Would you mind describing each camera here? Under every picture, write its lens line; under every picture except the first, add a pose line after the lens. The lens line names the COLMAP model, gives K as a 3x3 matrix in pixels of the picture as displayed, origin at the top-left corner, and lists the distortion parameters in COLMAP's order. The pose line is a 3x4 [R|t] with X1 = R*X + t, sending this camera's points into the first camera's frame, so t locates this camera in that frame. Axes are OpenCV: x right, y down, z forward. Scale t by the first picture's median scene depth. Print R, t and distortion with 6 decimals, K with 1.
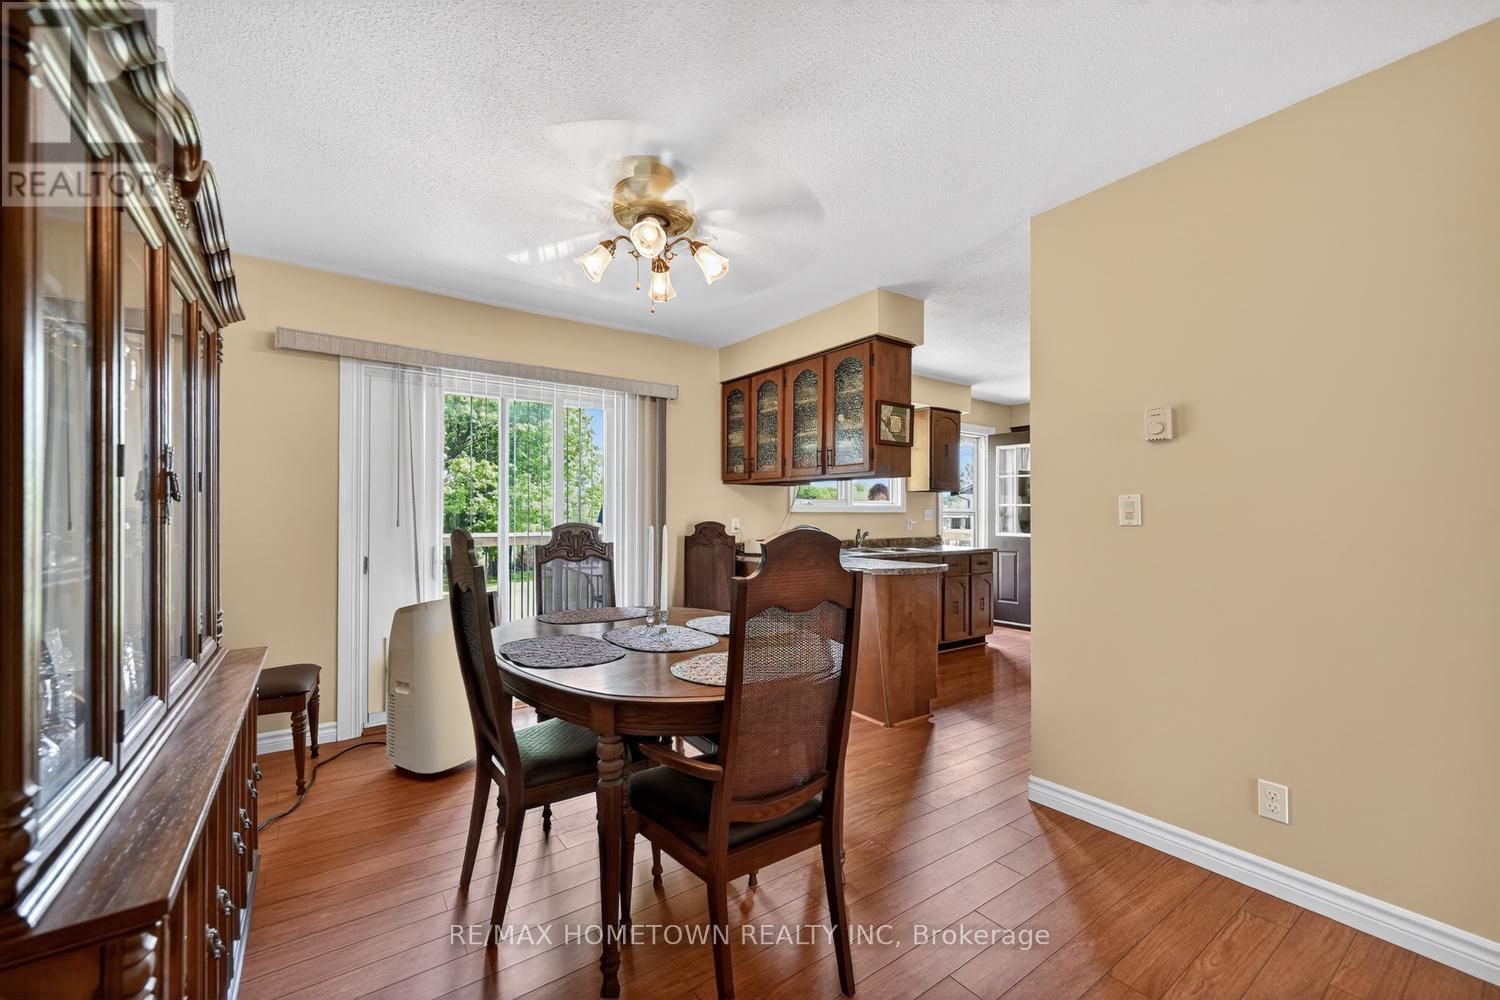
lens RADIAL K [[599.2, 0, 746.5], [0, 599.2, 517.0], [0, 0, 1]] dist [-0.000347, -0.000044]
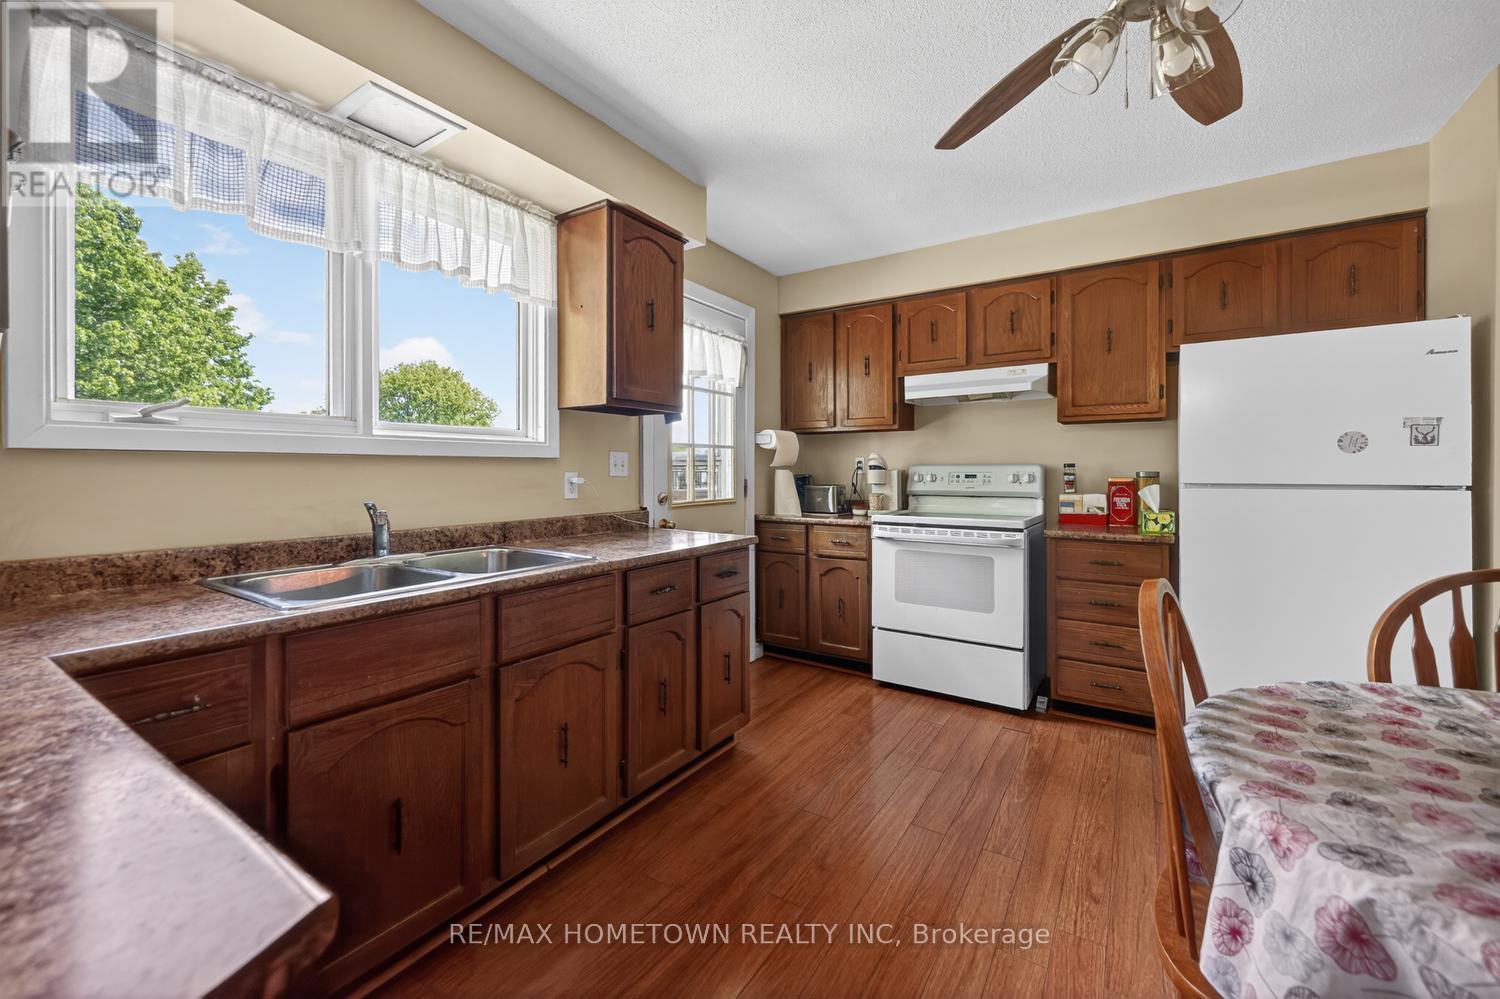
lens RADIAL K [[599.3, 0, 749.4], [0, 599.3, 471.6], [0, 0, 1]] dist [-0.001538, -0.000220]
pose [[0.928439, -0.000777, 0.371485, 0.237090], [0.000672, 1.000000, 0.000412, 0.002057], [-0.371485, -0.000133, 0.928439, 0.564706]]
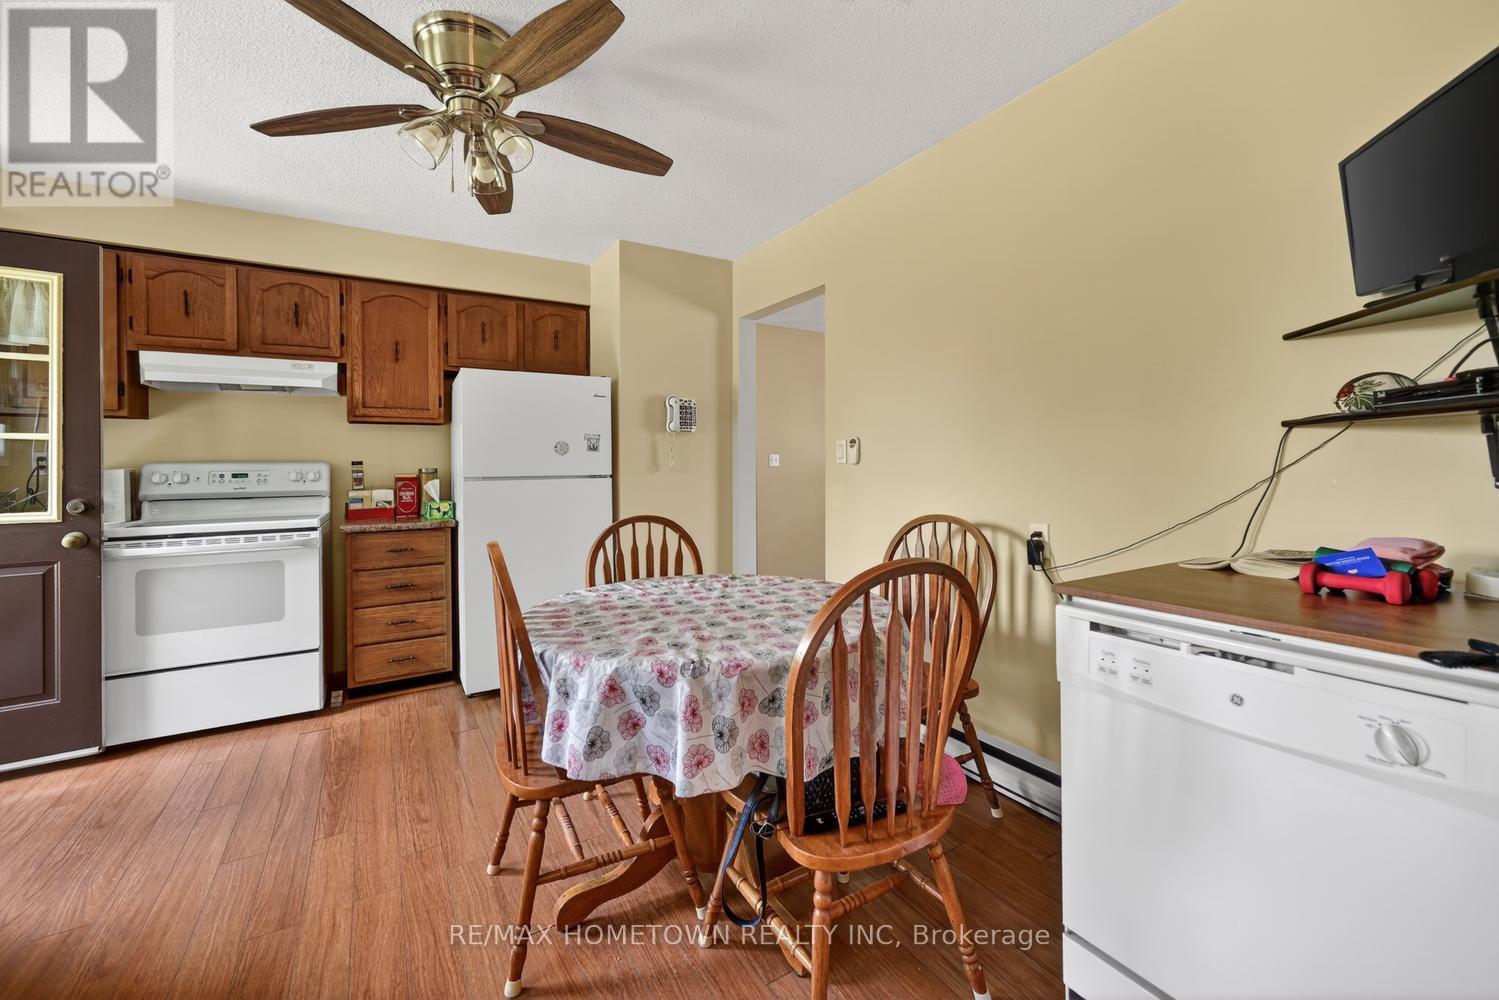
lens RADIAL K [[605.5, 0, 743.4], [0, 605.5, 465.3], [0, 0, 1]] dist [0.000055, -0.000027]
pose [[0.064460, -0.001581, 0.997919, 0.156034], [0.009210, 0.999957, 0.000989, 0.001656], [-0.997878, 0.009127, 0.064471, 0.559195]]
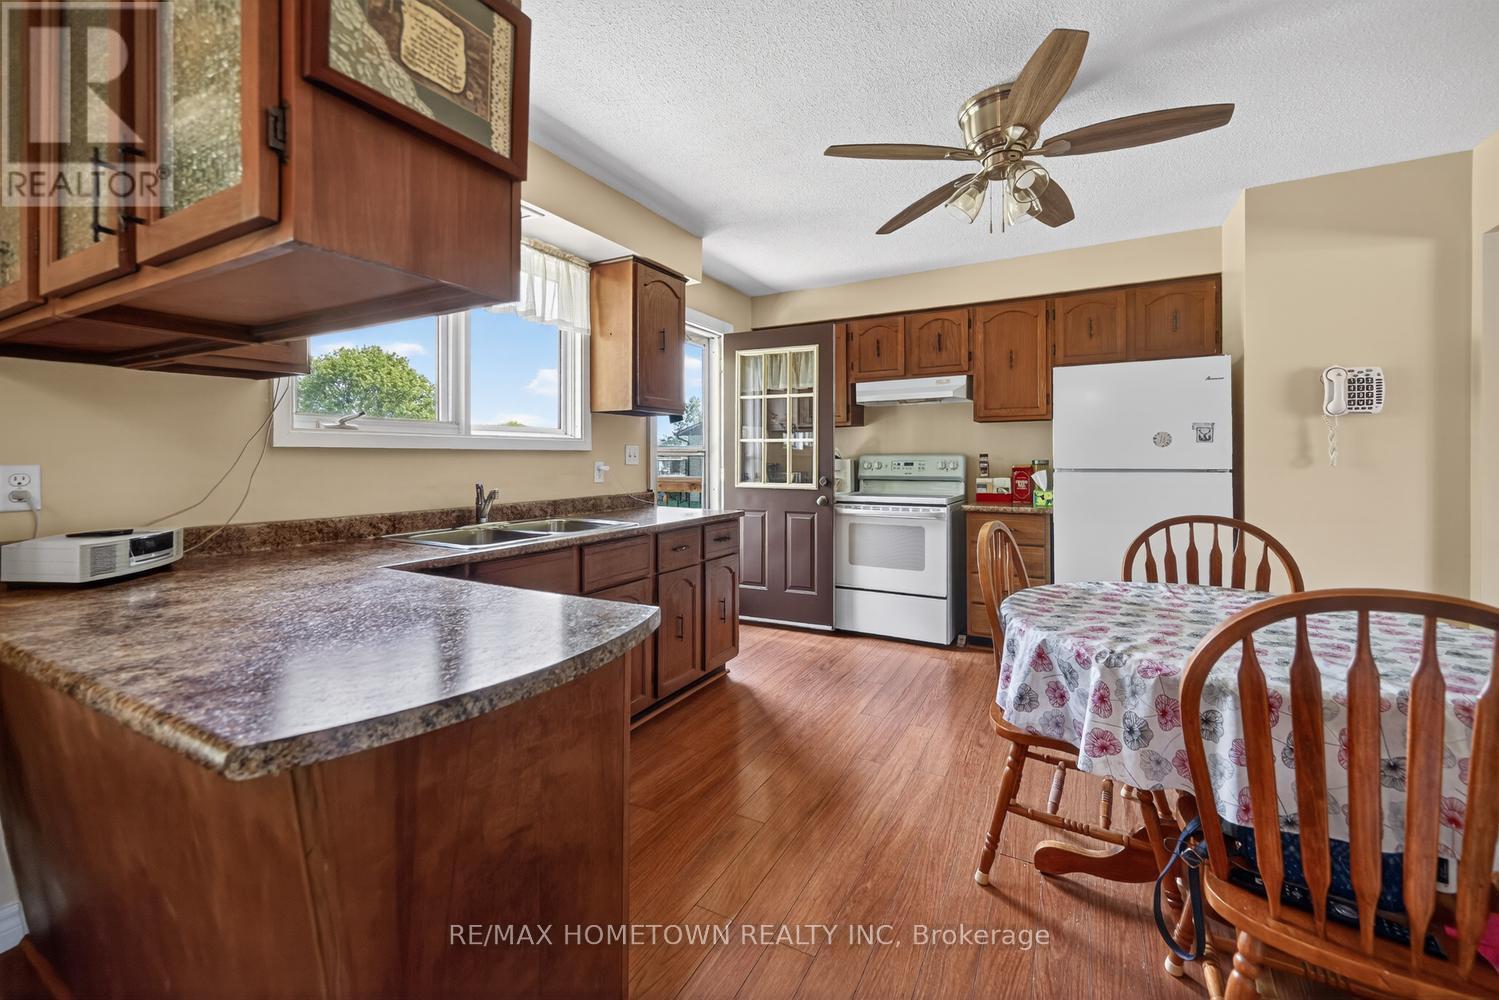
lens RADIAL K [[606.8, 0, 748.9], [0, 606.8, 458.5], [0, 0, 1]] dist [-0.000220, -0.000006]
pose [[0.897438, -0.001723, 0.441138, 0.153935], [0.002827, 0.999994, -0.001845, 0.001125], [-0.441133, 0.002902, 0.897437, 0.448943]]
